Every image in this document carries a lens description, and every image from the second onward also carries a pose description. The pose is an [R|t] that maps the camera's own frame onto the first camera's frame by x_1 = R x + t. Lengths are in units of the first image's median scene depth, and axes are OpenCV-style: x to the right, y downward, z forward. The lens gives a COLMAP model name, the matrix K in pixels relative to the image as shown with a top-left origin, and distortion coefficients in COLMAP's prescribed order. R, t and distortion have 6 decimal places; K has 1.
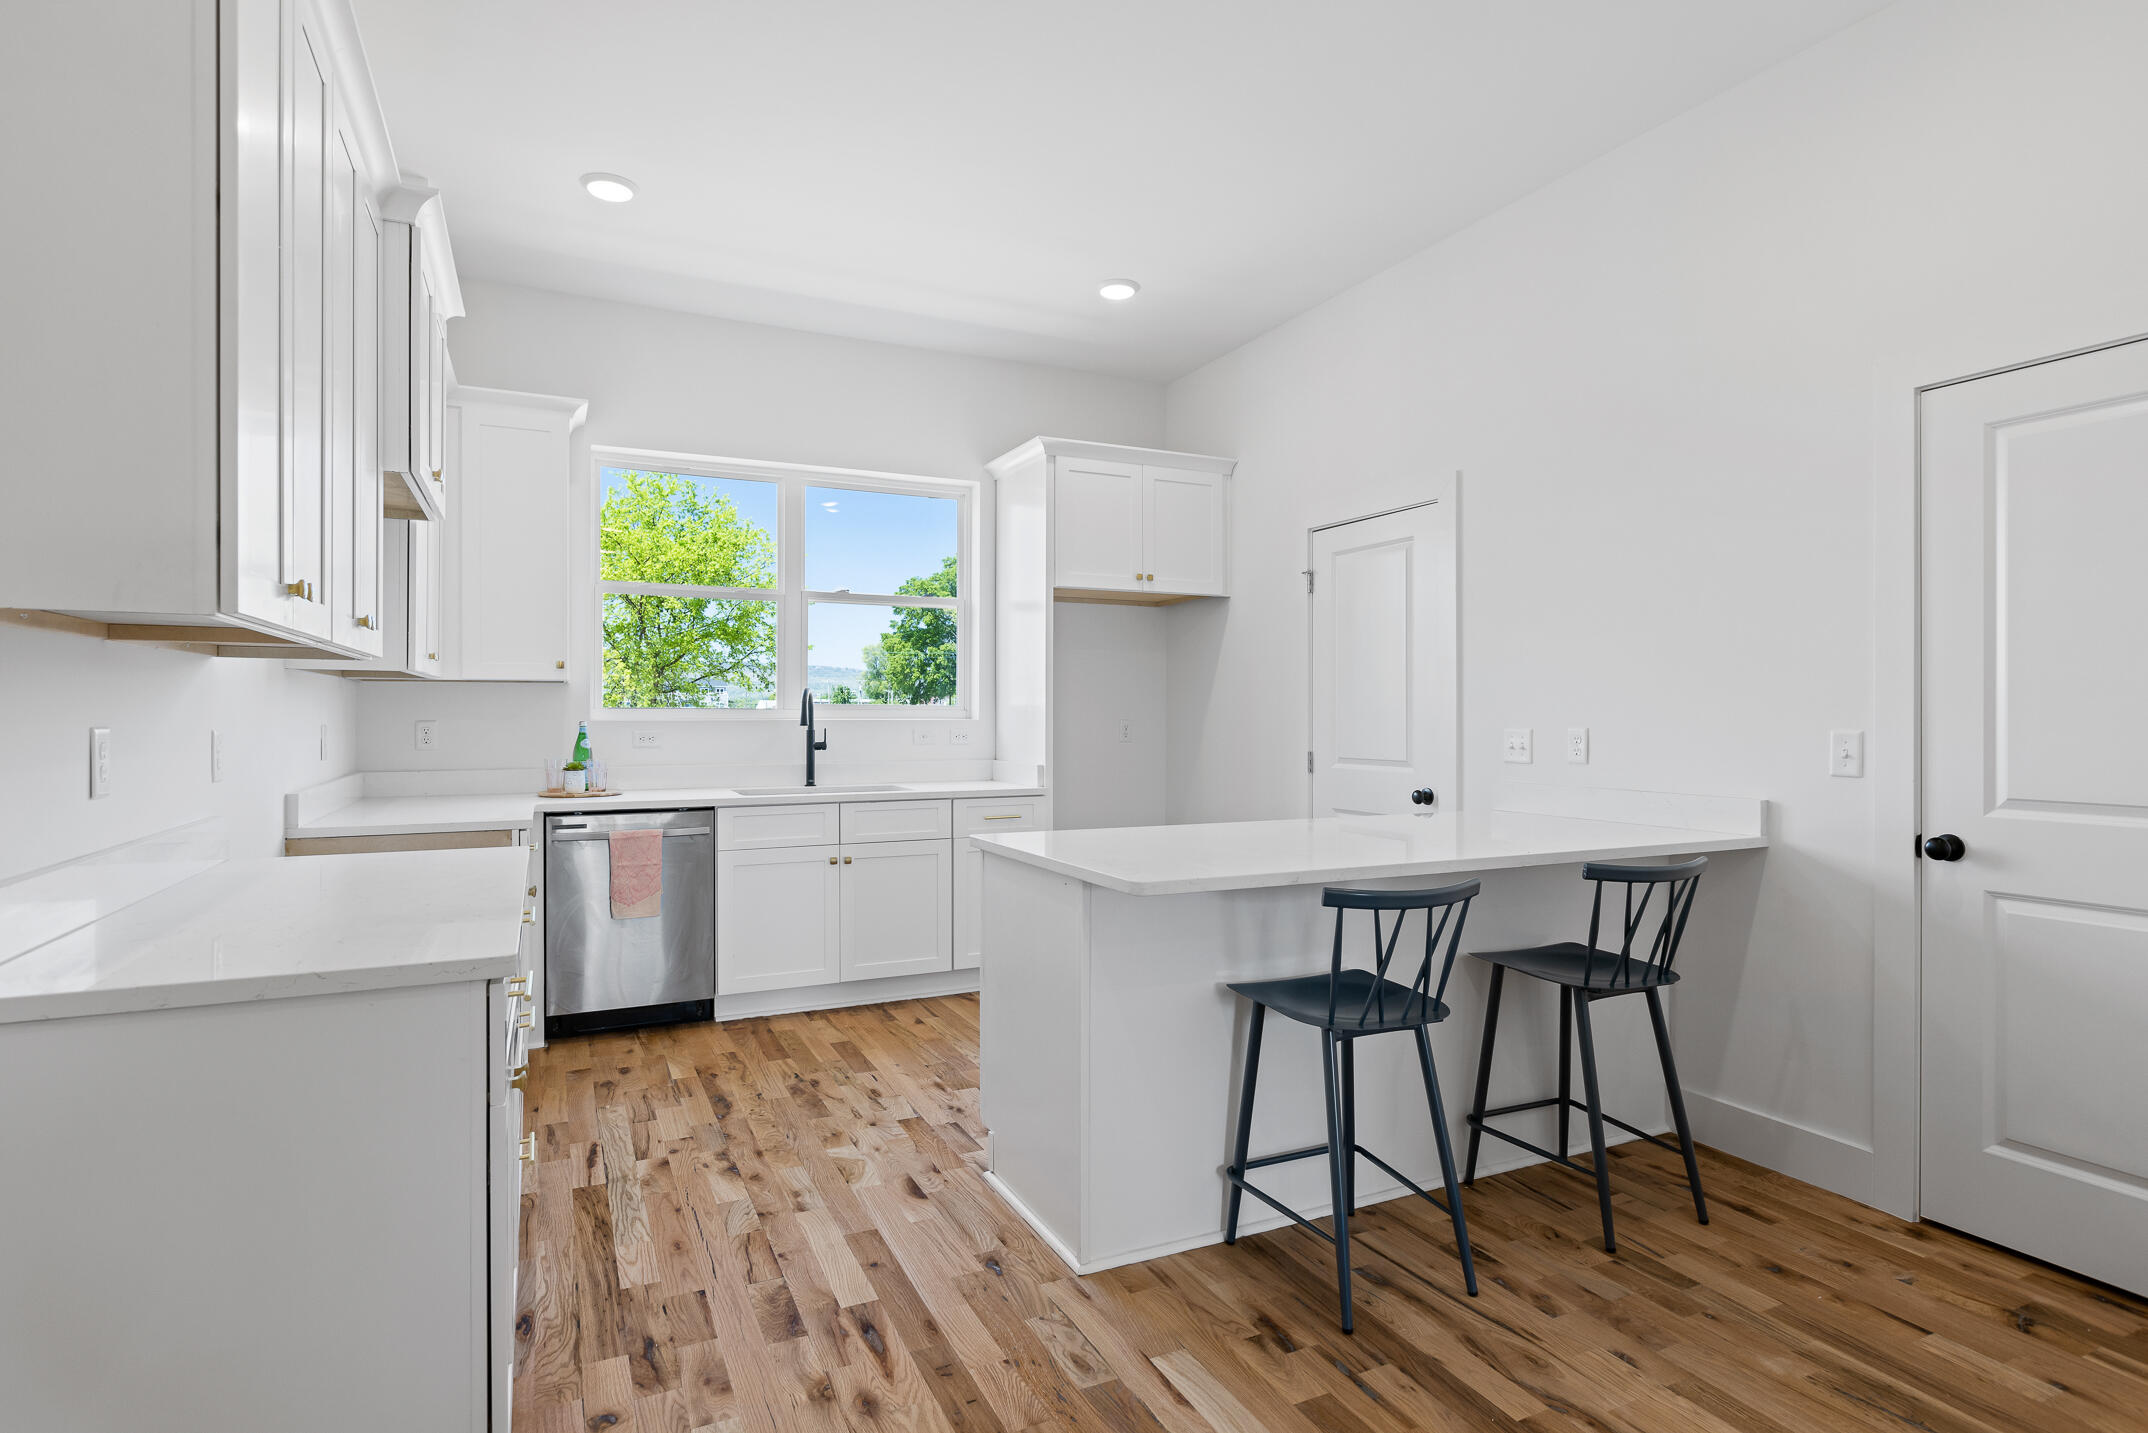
lens RADIAL K [[1073.8, 0, 1069.7], [0, 1073.8, 717.7], [0, 0, 1]] dist [-0.000519, -0.001222]
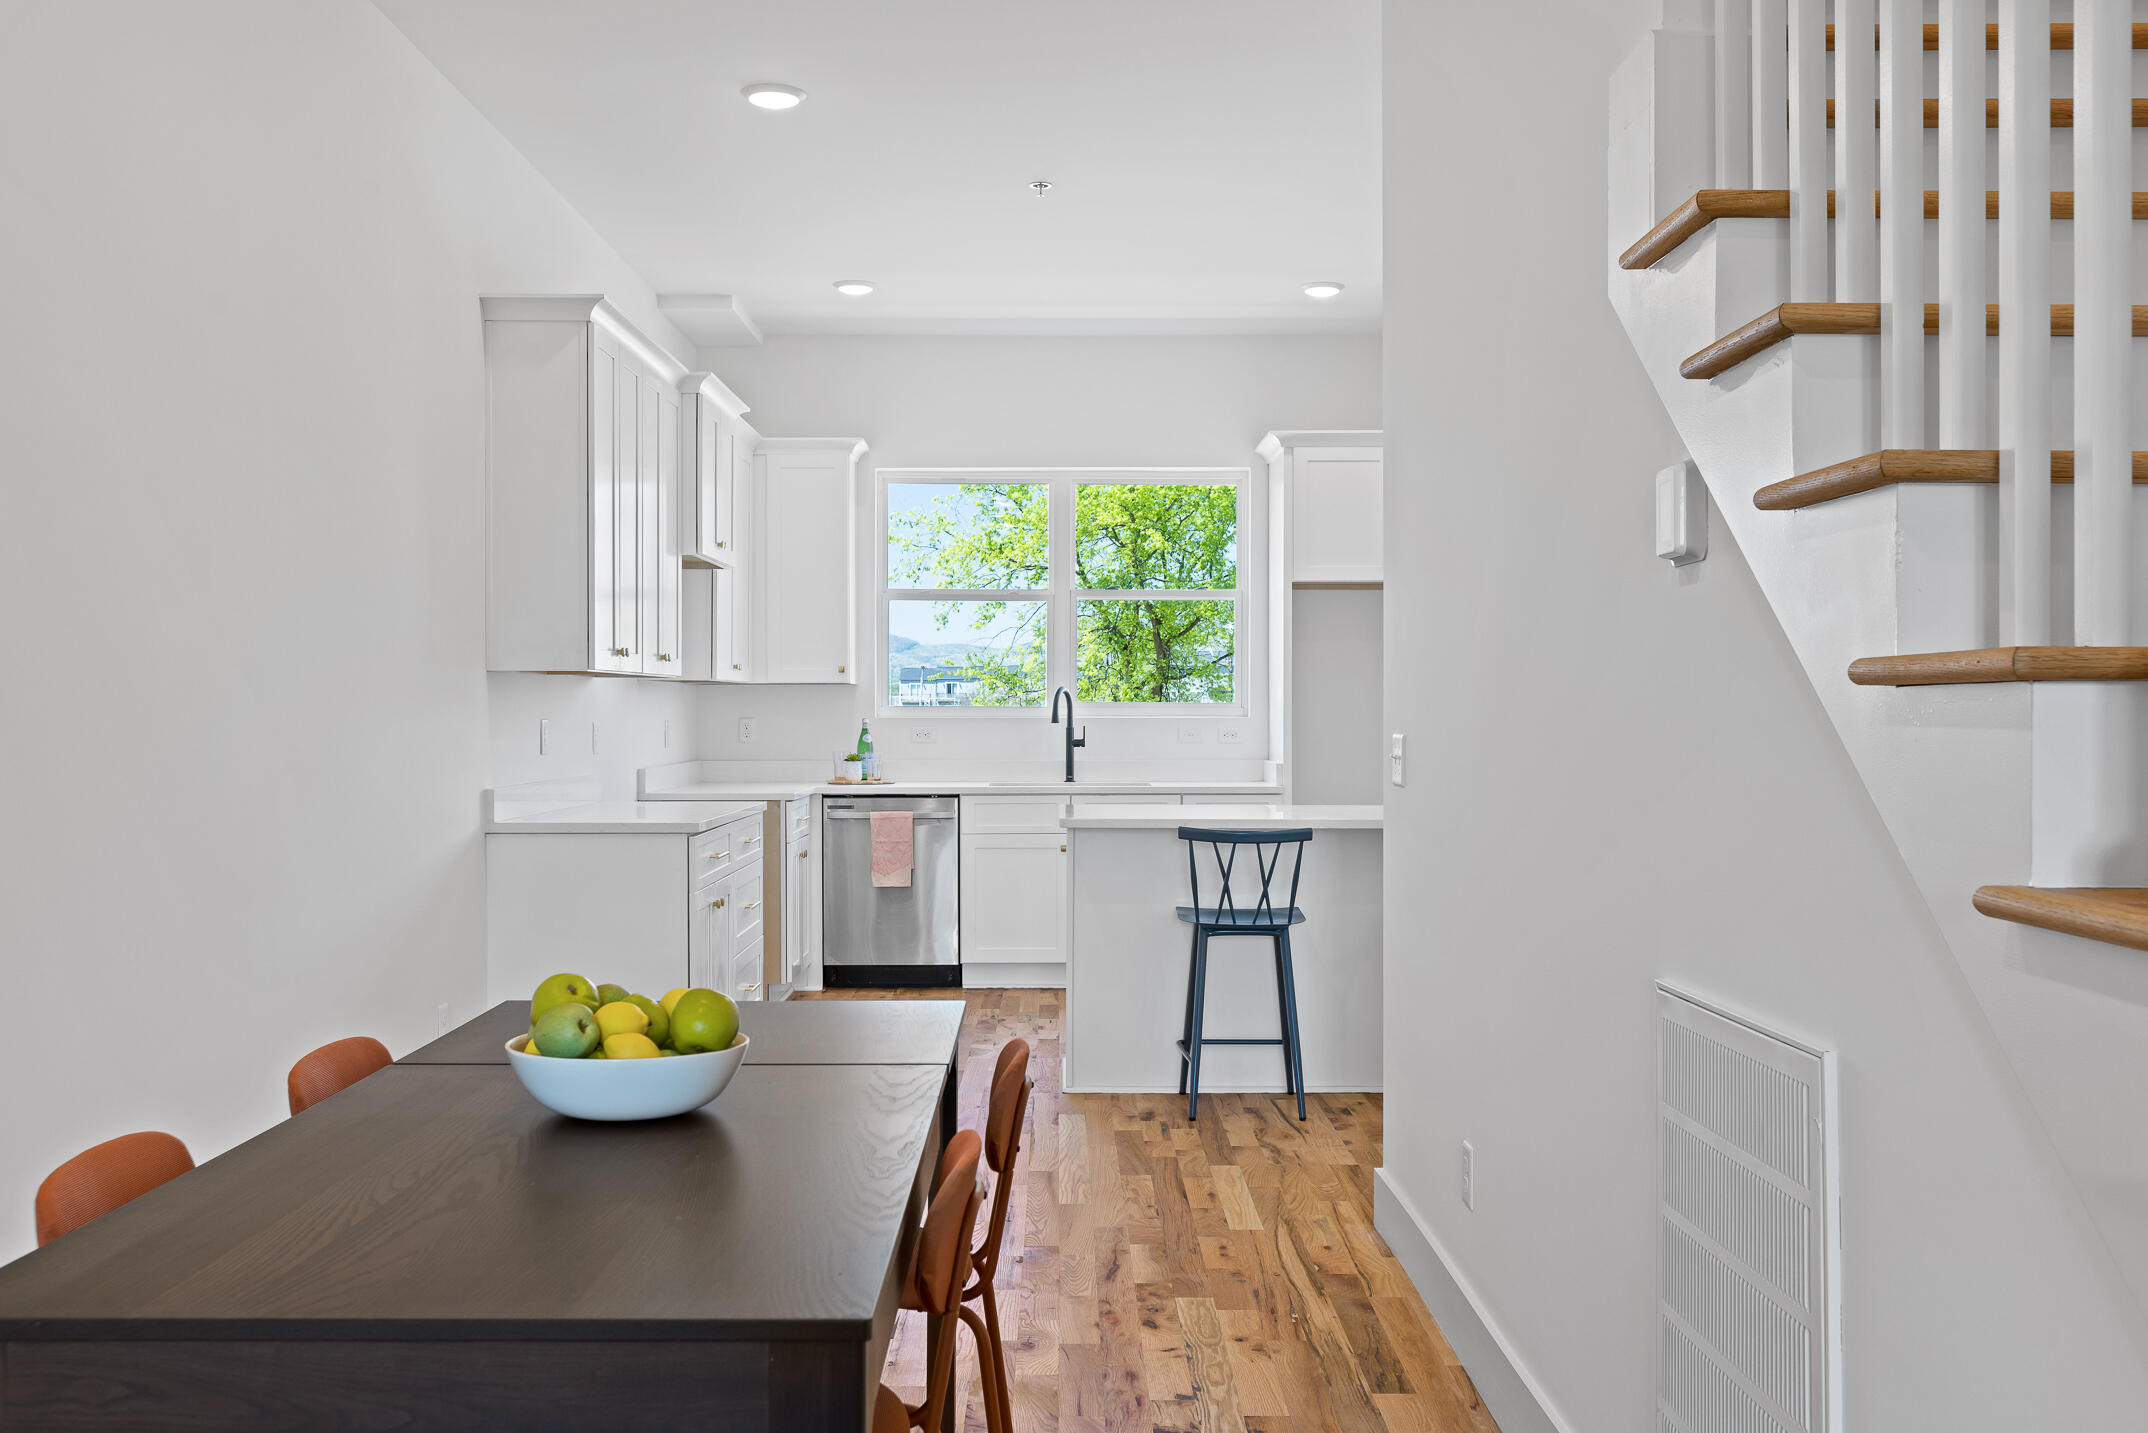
lens RADIAL K [[1910.6, 0, 1113.5], [0, 1910.6, 723.8], [0, 0, 1]] dist [-0.009705, -0.001565]
pose [[0.912655, 0.001746, -0.408726, 0.619622], [-0.000338, 0.999994, 0.003518, 0.002094], [0.408730, -0.003072, 0.912650, -0.740600]]
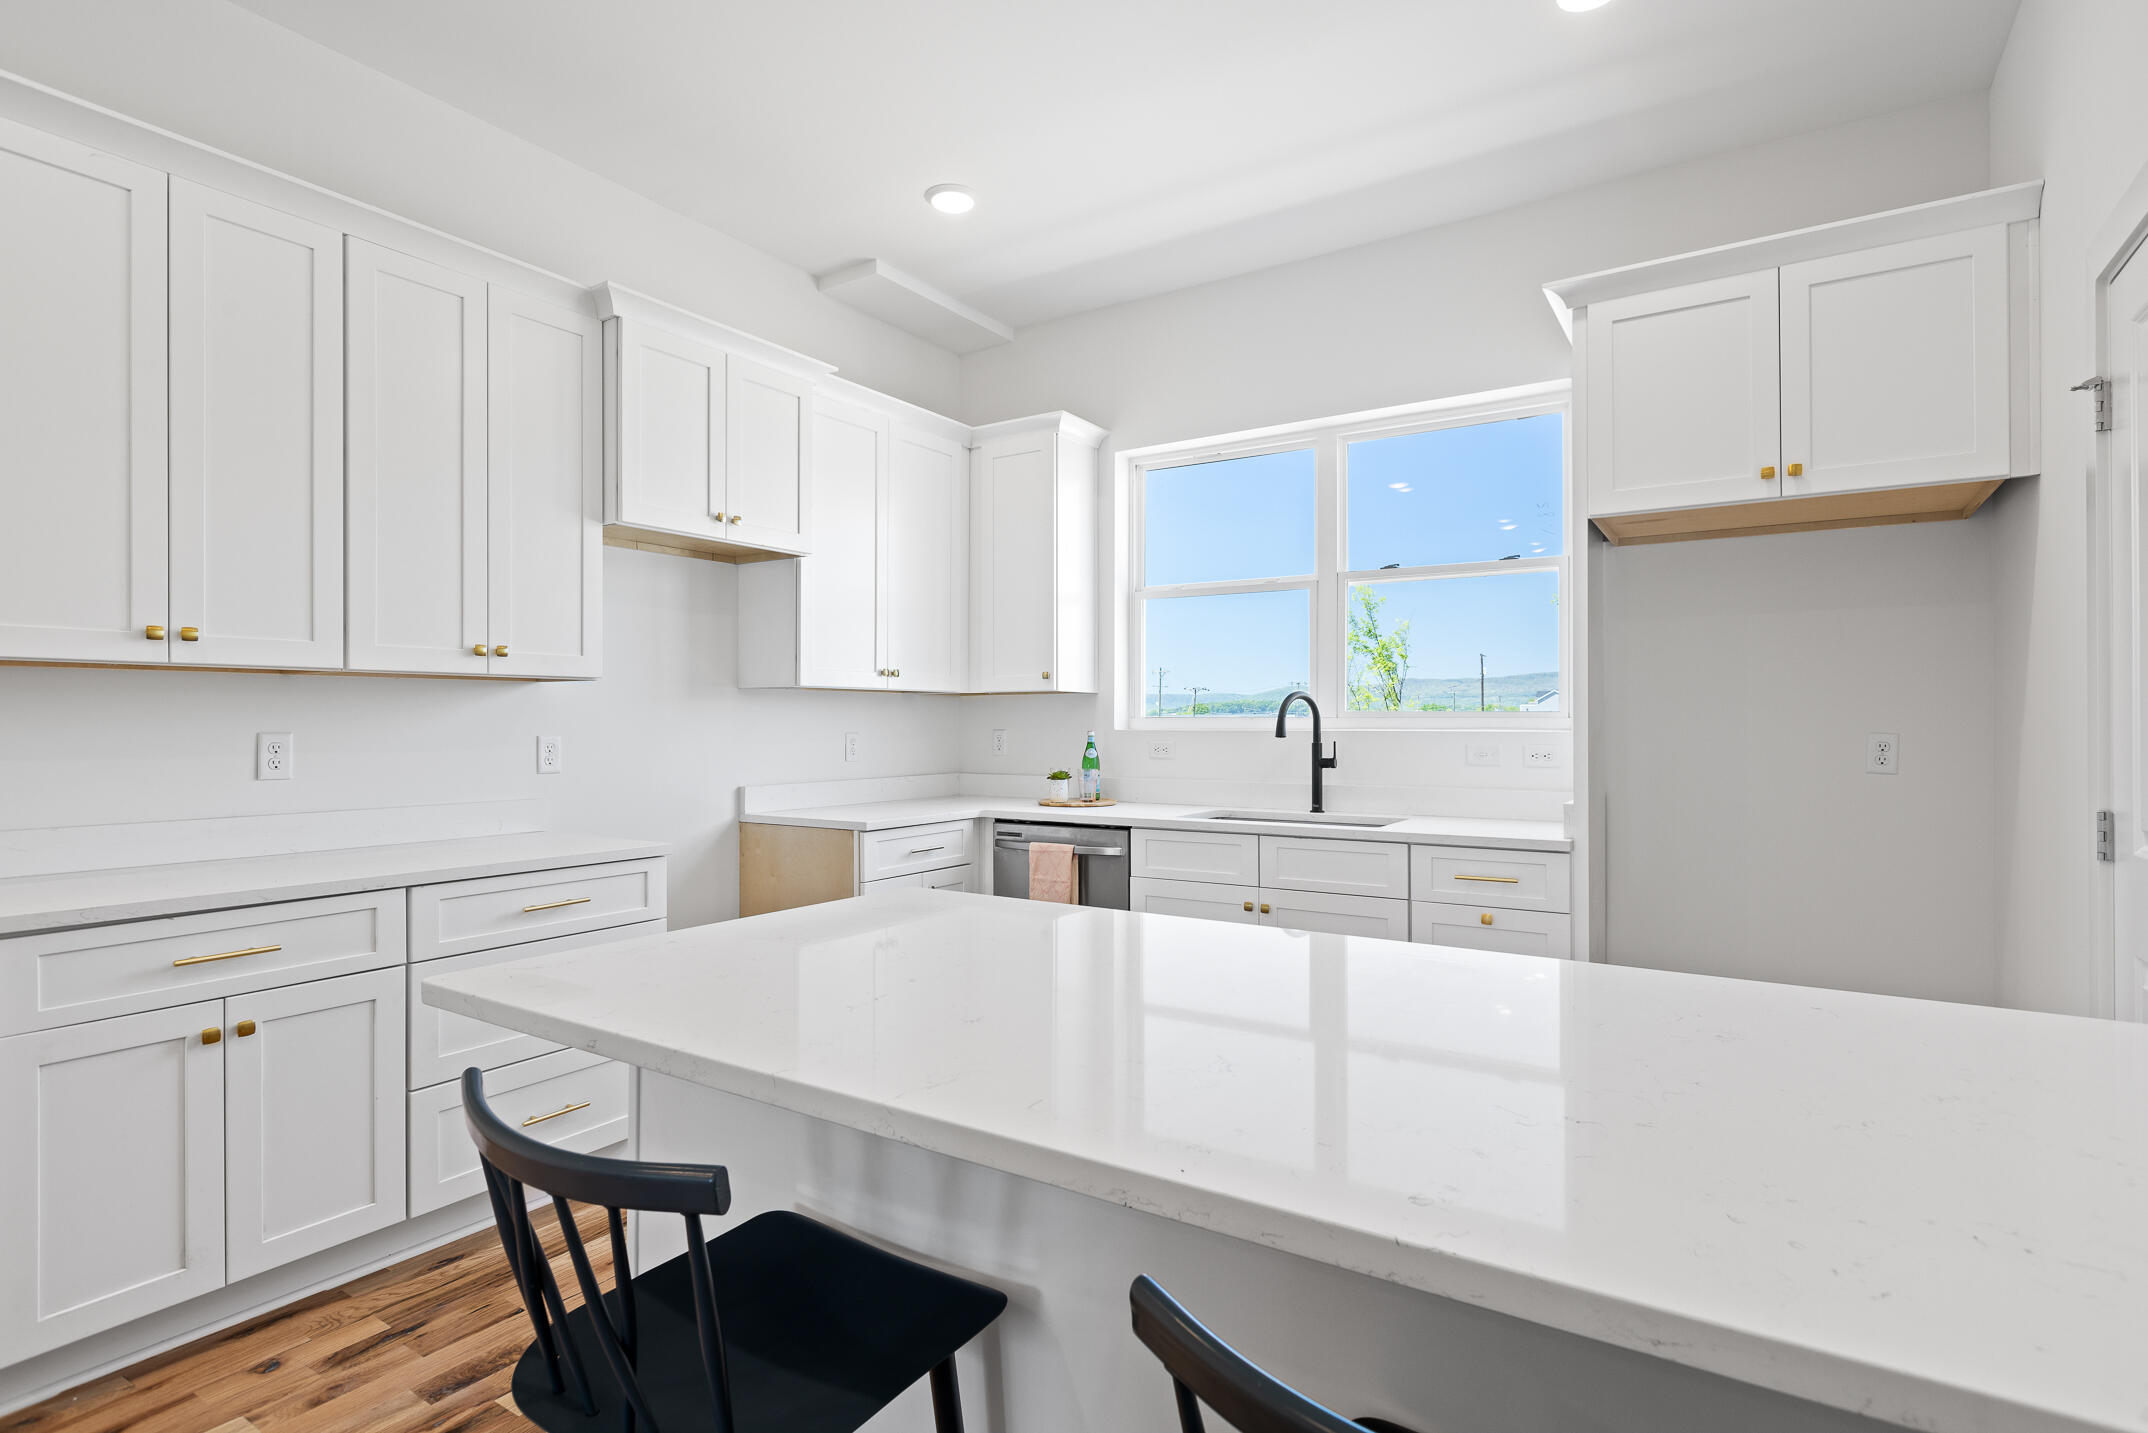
lens RADIAL K [[1073.8, 0, 1080.8], [0, 1073.8, 716.2], [0, 0, 1]] dist [-0.000519, -0.001222]
pose [[0.525722, -0.007137, -0.850626, 0.403410], [-0.001690, 0.999954, -0.009435, -0.000791], [0.850654, 0.006397, 0.525686, 0.482552]]
